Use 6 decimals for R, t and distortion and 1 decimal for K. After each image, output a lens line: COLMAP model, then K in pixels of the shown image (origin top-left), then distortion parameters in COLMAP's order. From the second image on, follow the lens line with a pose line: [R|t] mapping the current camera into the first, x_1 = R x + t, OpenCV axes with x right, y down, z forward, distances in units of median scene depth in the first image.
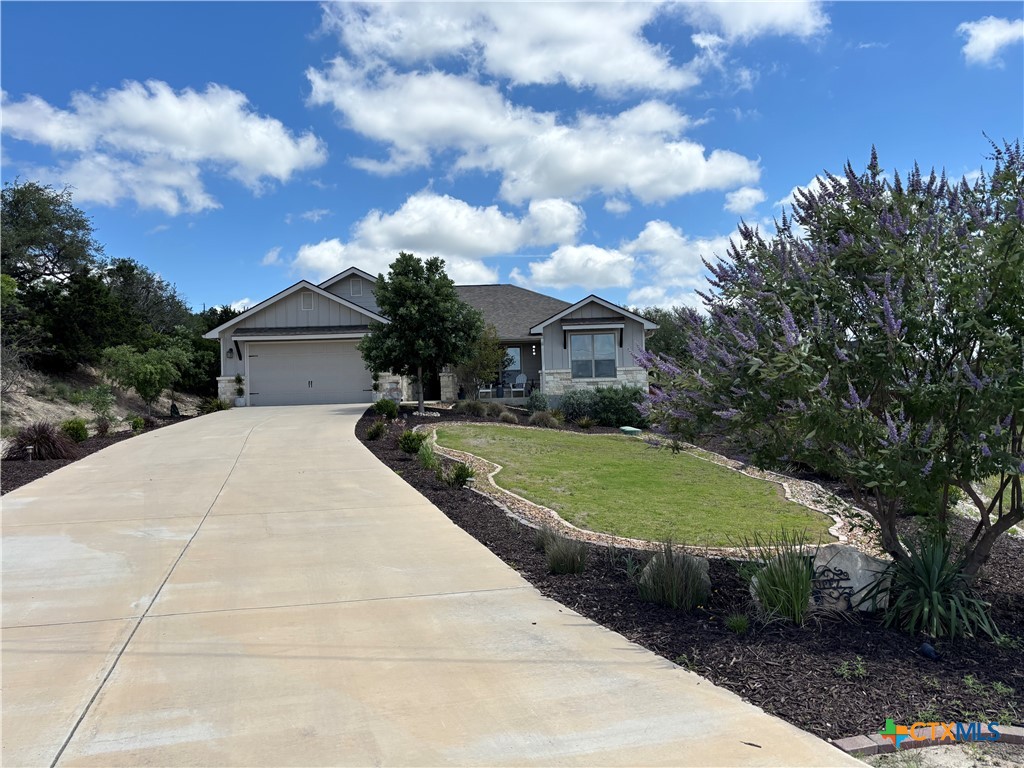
lens RADIAL K [[771.0, 0, 515.3], [0, 771.0, 385.6], [0, 0, 1]] dist [0.035339, -0.042005]
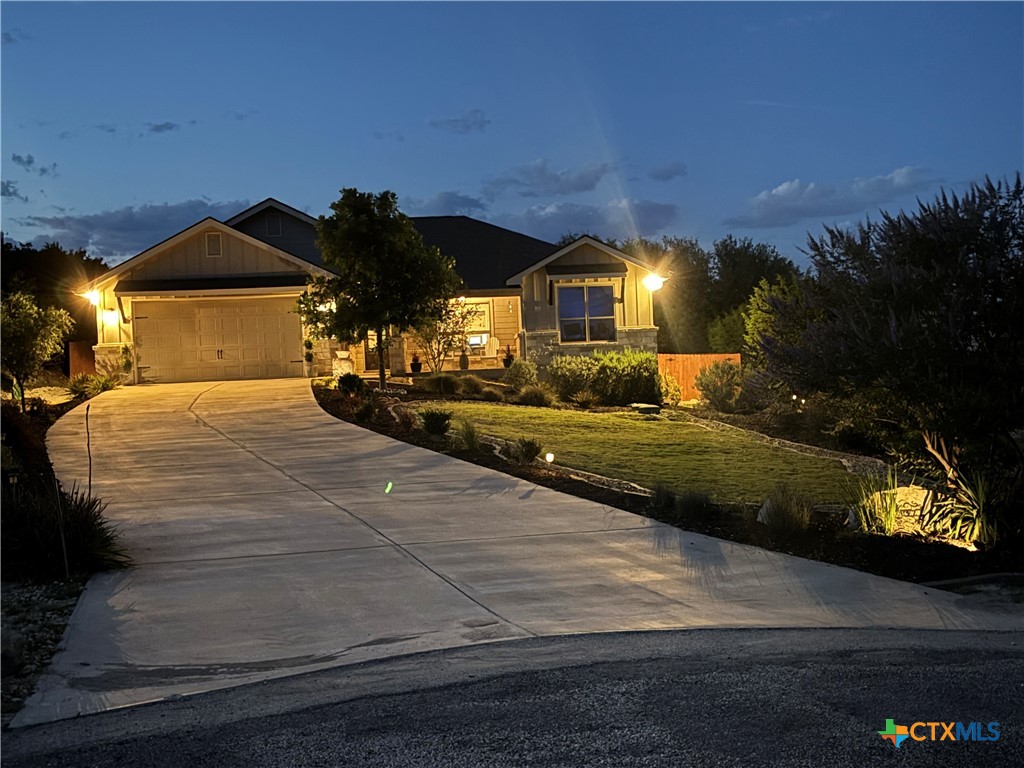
lens RADIAL K [[1182.3, 0, 511.1], [0, 1182.3, 383.2], [0, 0, 1]] dist [0.002069, 0.000000]
pose [[0.995655, -0.013715, 0.092108, -0.087435], [0.010950, 0.999476, 0.030461, -0.005461], [-0.092477, -0.029320, 0.995283, -0.180724]]
